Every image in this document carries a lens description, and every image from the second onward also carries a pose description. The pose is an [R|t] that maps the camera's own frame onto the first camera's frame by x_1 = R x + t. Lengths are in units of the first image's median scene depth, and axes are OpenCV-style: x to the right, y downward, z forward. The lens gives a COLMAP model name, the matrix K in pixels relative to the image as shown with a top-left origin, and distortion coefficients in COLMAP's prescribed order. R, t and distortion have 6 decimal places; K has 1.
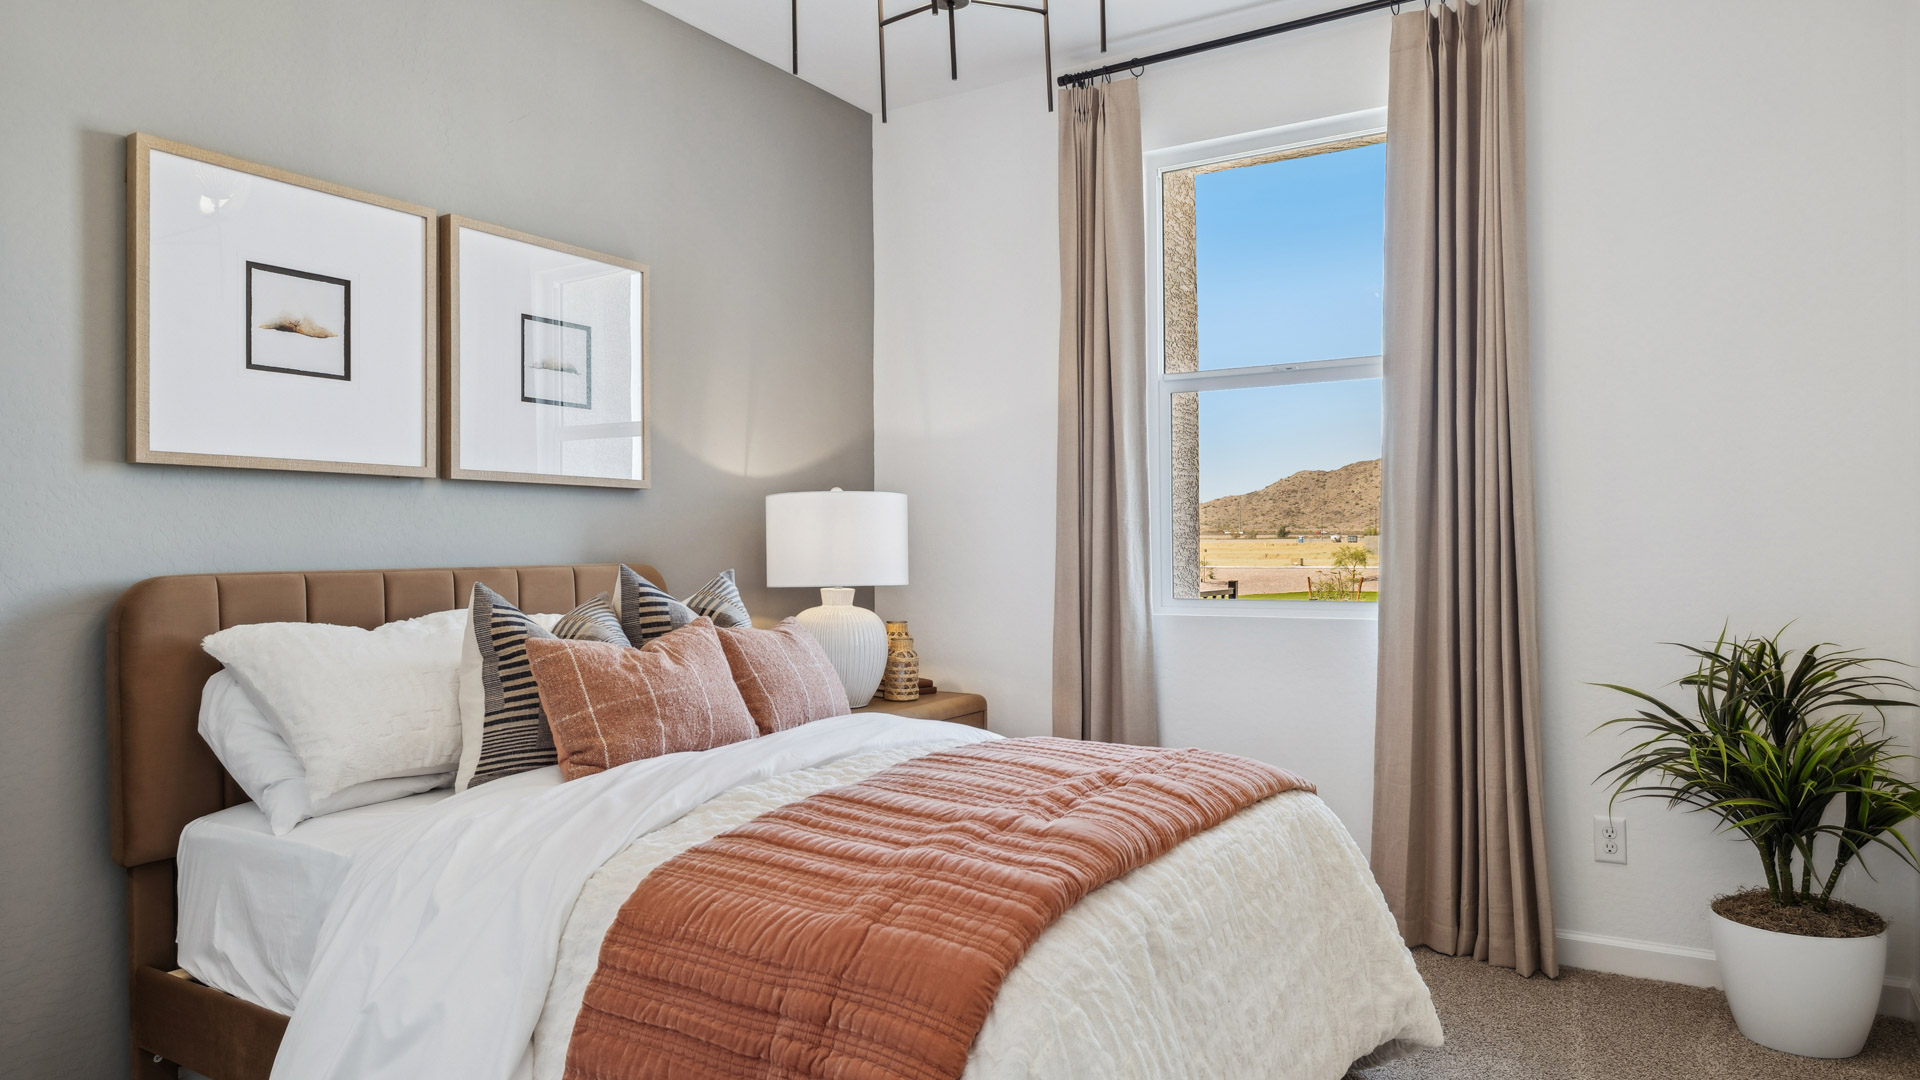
lens RADIAL K [[1207.5, 0, 965.0], [0, 1207.5, 549.7], [0, 0, 1]] dist [-0.002508, 0.022760]
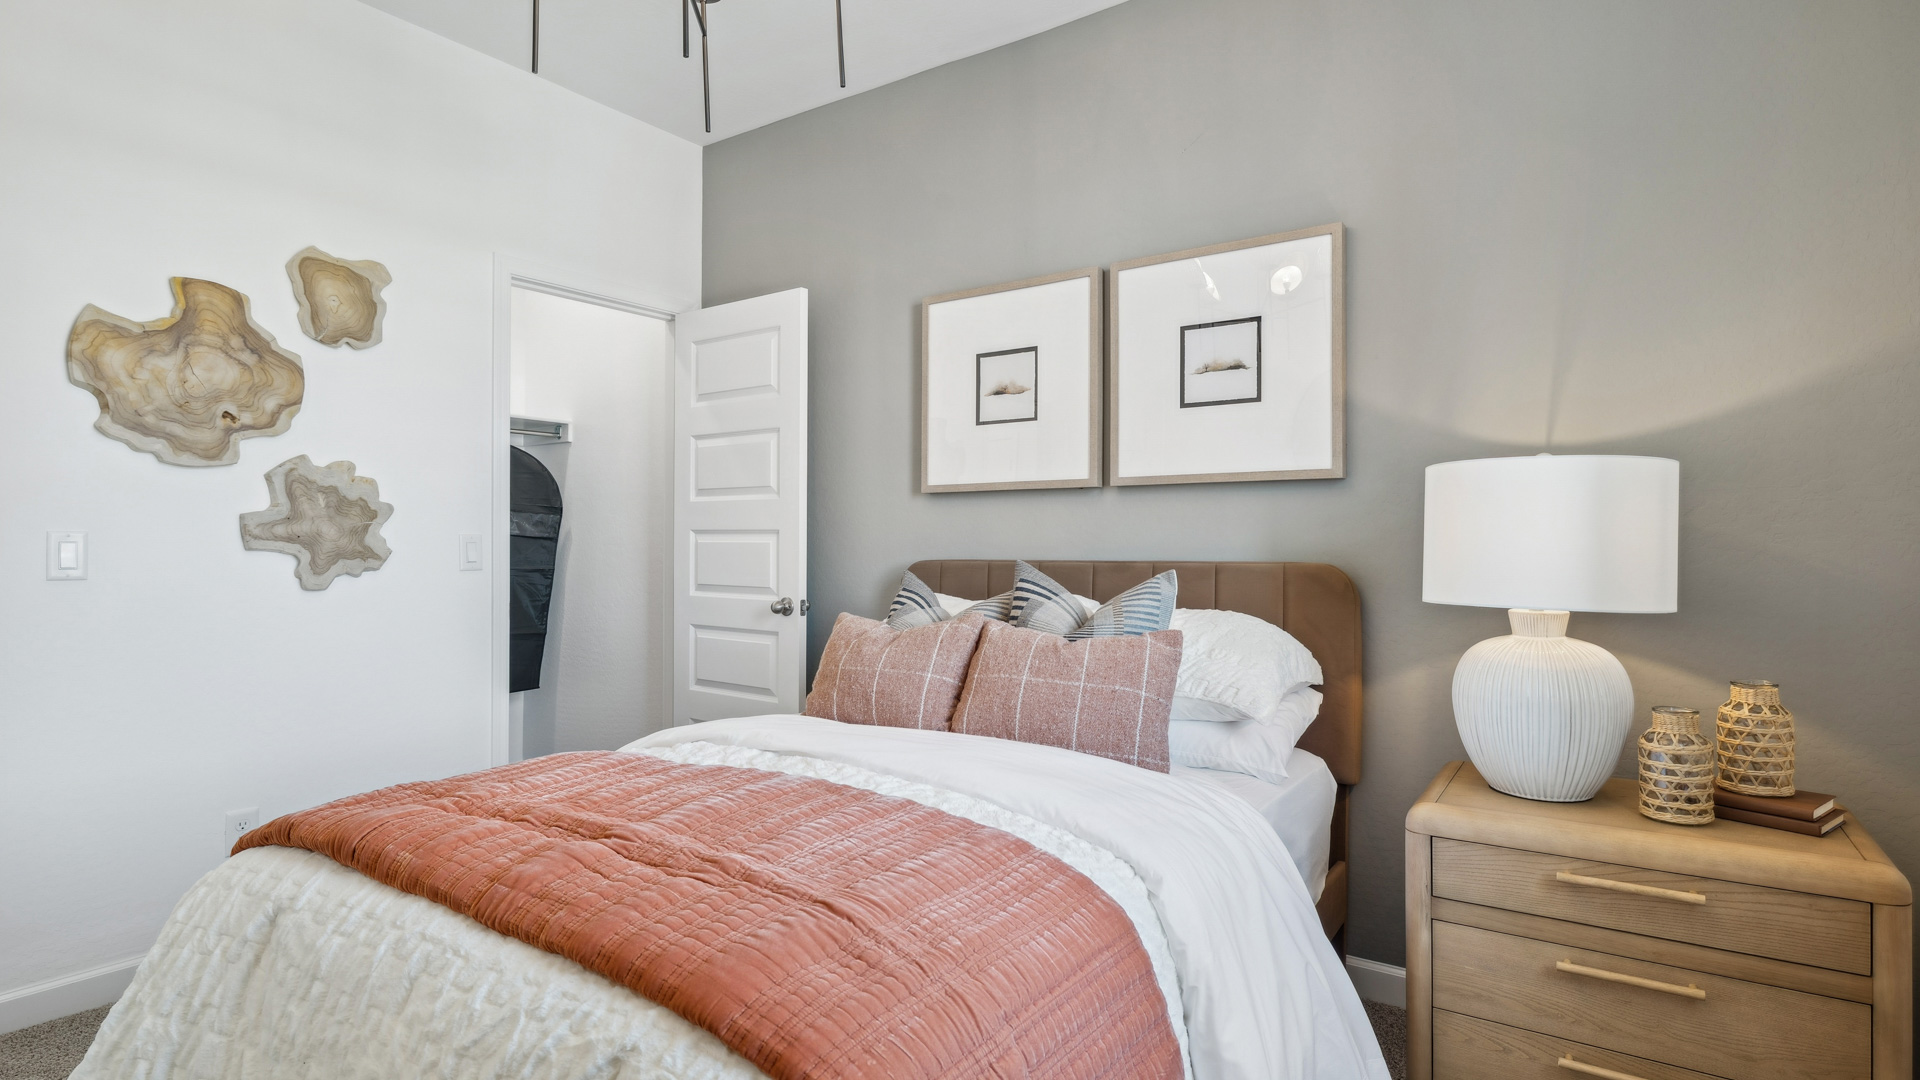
lens RADIAL K [[966.1, 0, 960.0], [0, 966.1, 552.8], [0, 0, 1]] dist [-0.003071, -0.000506]
pose [[-0.049737, 0.021244, -0.998536, 0.545293], [-0.002591, 0.999768, 0.021399, -0.013281], [0.998759, 0.003652, -0.049671, 0.909416]]
